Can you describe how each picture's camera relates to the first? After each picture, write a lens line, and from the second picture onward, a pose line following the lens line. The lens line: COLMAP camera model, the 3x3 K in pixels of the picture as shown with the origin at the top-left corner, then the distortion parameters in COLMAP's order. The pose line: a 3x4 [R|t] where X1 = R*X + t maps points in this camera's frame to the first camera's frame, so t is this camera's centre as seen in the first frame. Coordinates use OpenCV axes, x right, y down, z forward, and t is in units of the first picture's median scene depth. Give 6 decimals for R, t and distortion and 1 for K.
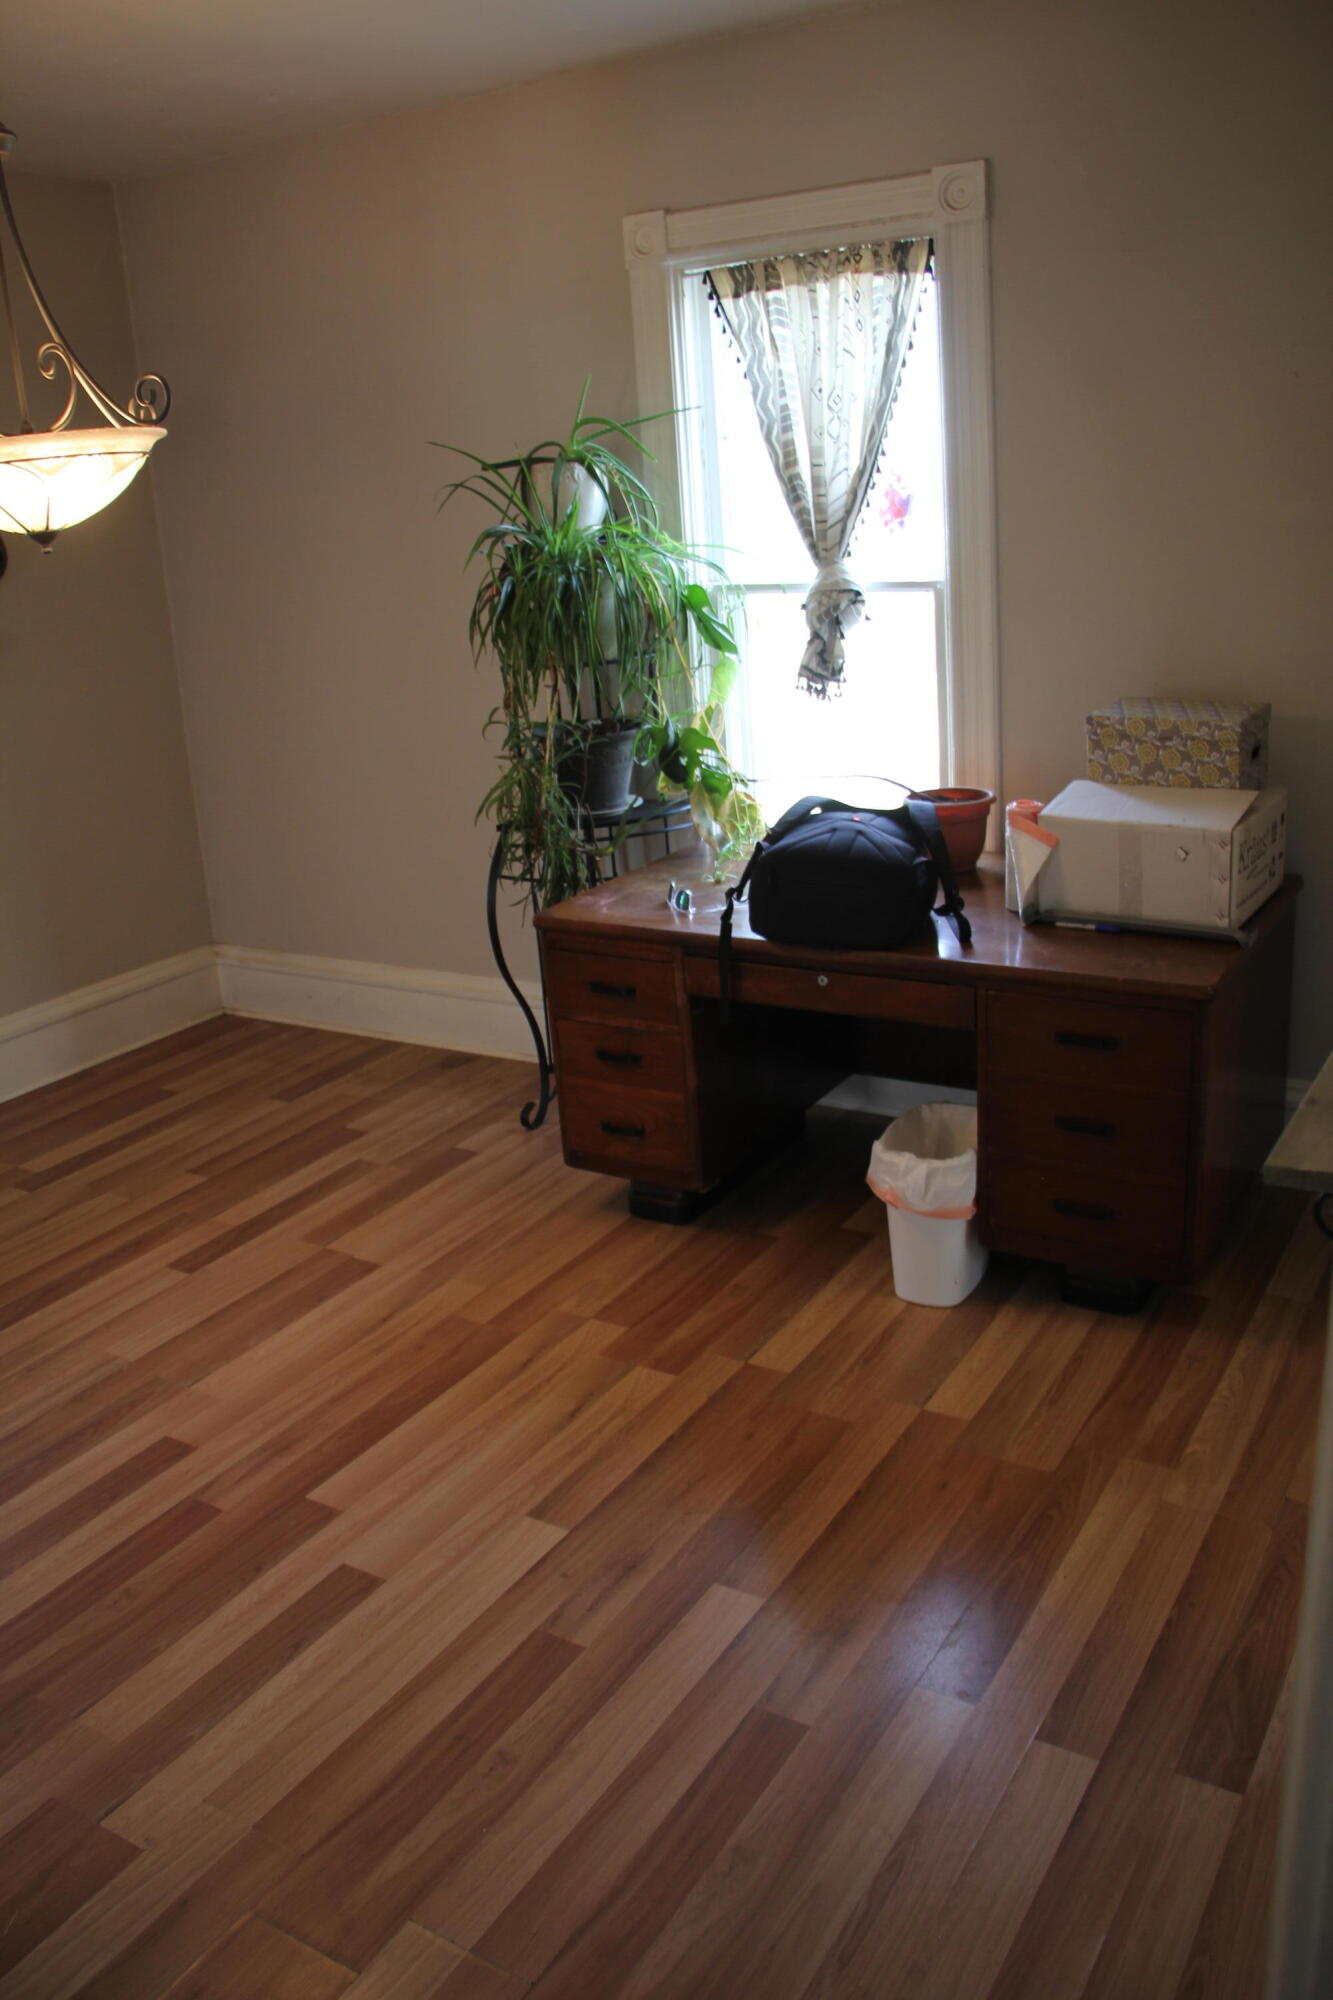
lens RADIAL K [[1632.9, 0, 680.3], [0, 1632.9, 1031.5], [0, 0, 1]] dist [-0.177617, 0.140754]
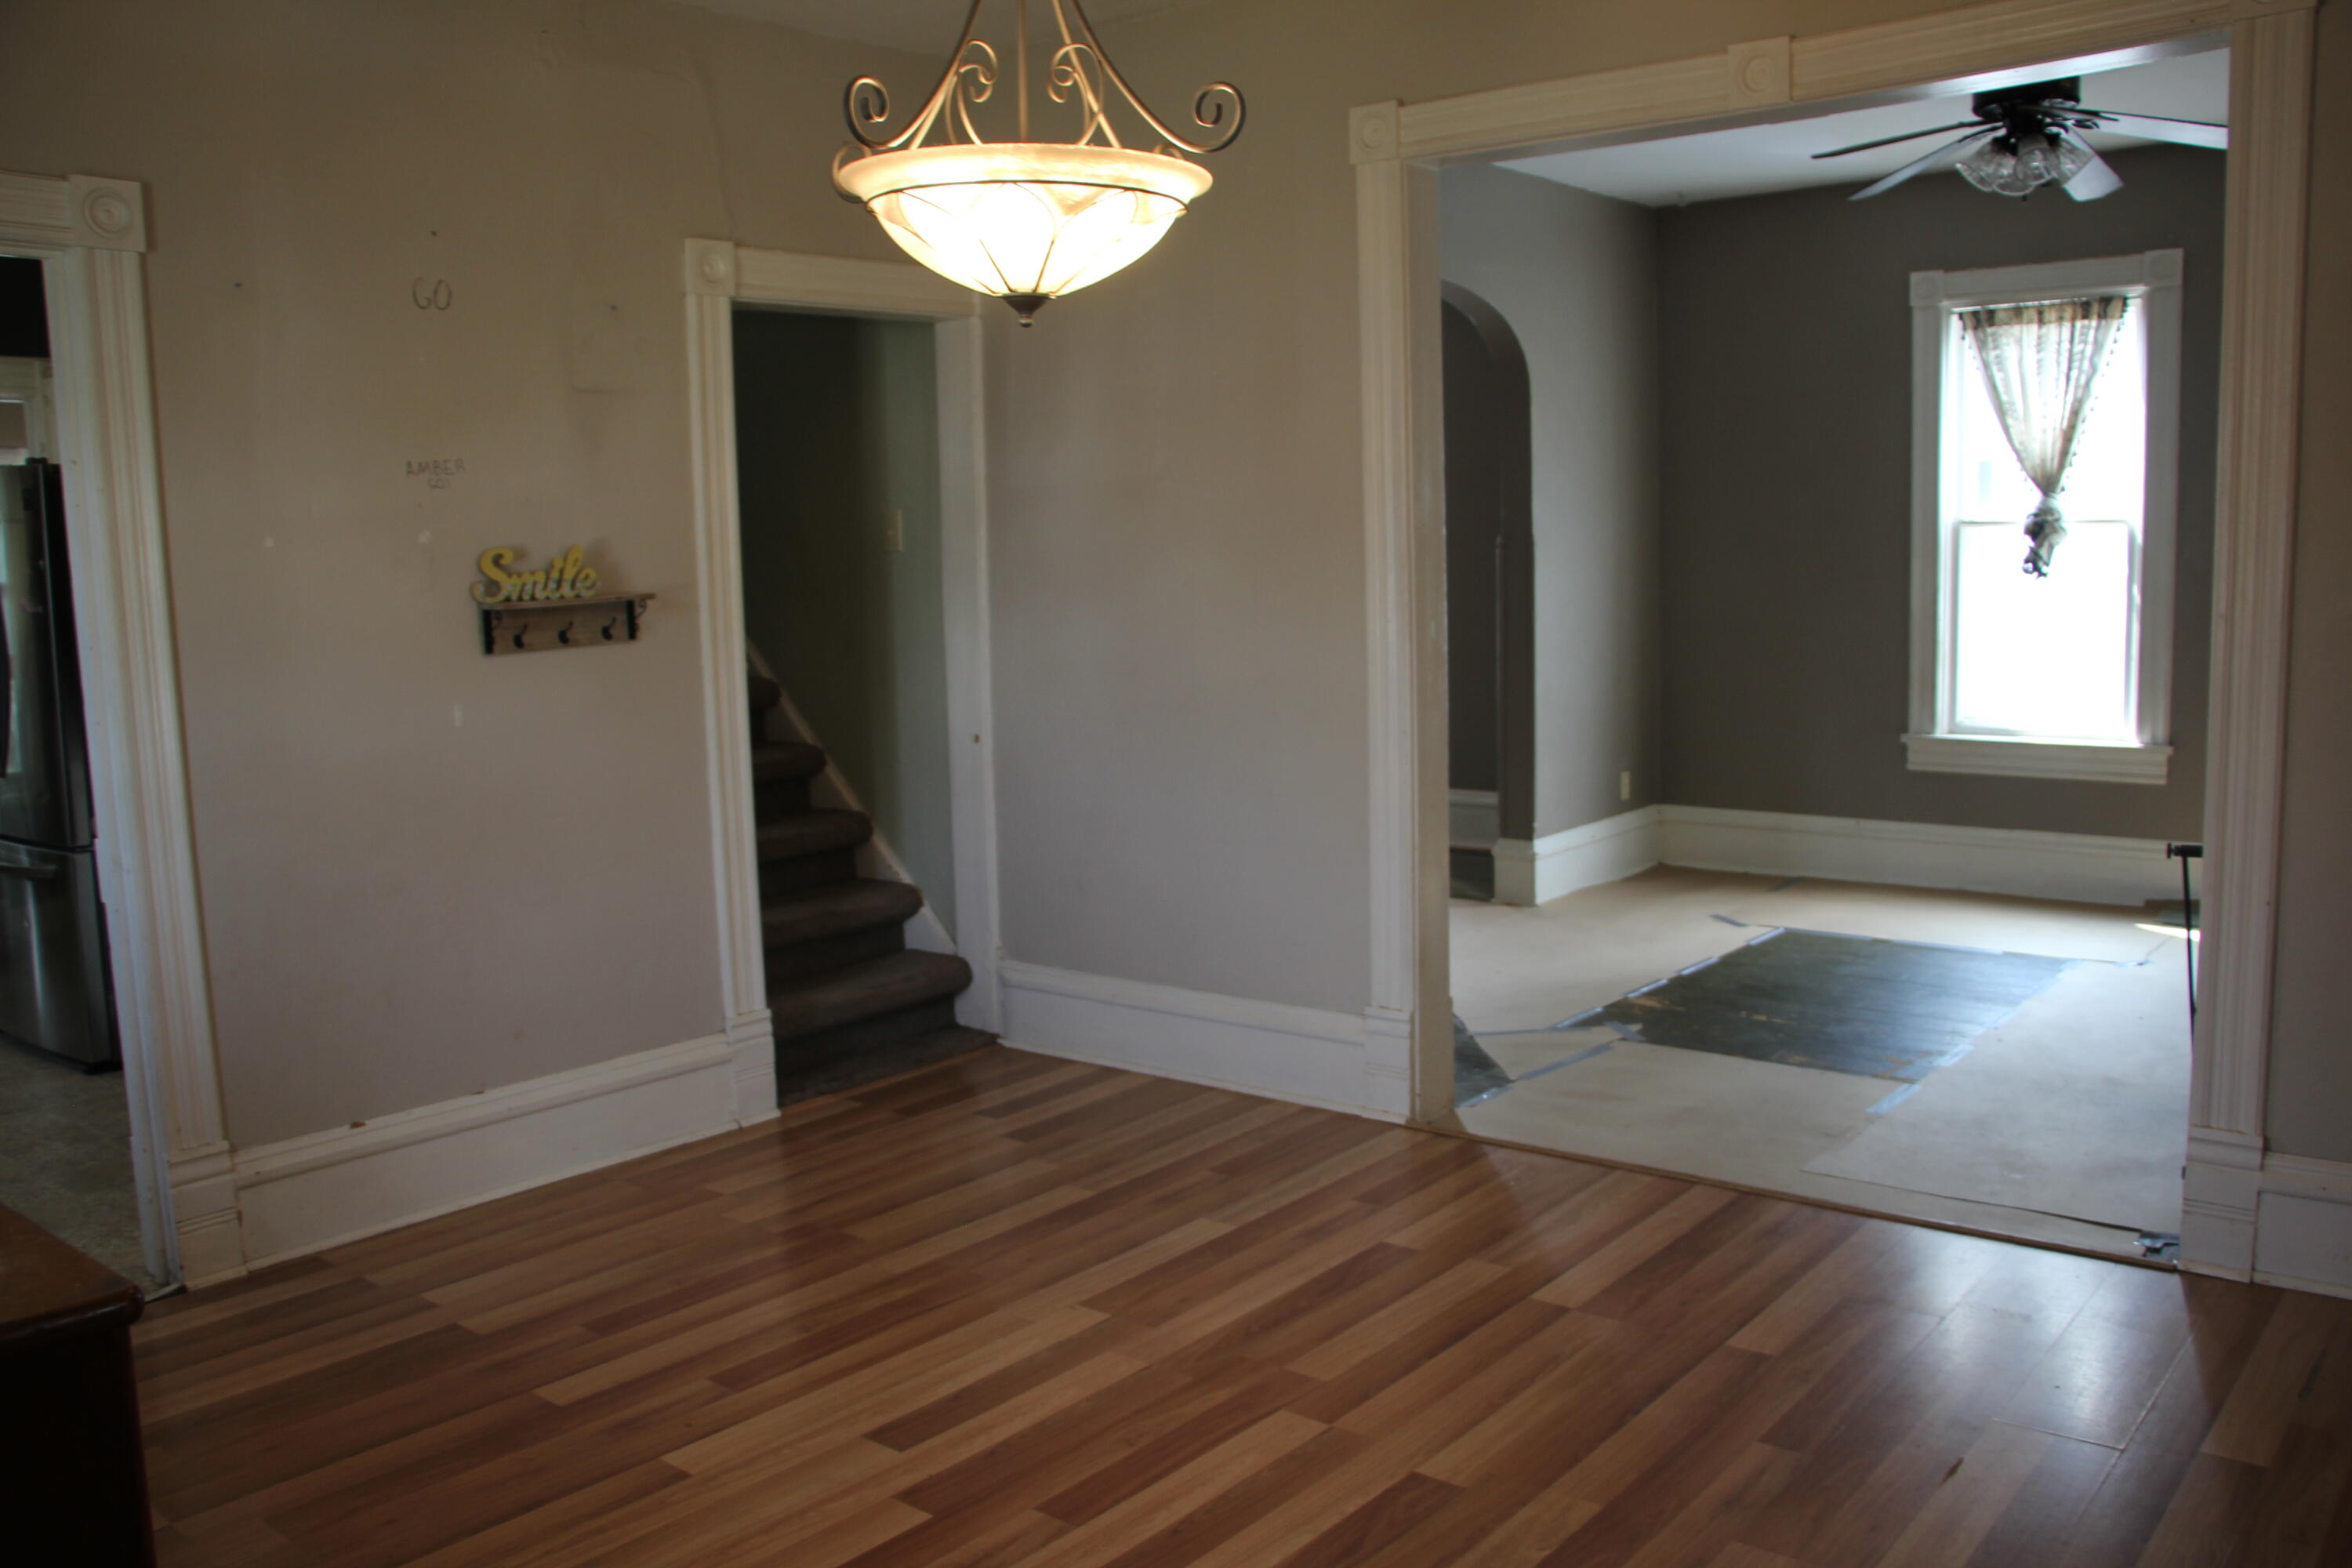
lens RADIAL K [[1920.3, 0, 1176.0], [0, 1920.3, 784.0], [0, 0, 1]] dist [-0.177617, 0.140754]
pose [[-0.985536, 0.068200, 0.155135, -0.394315], [0.127932, 0.899782, 0.417164, -0.317792], [-0.111138, 0.430977, -0.895493, 1.248657]]
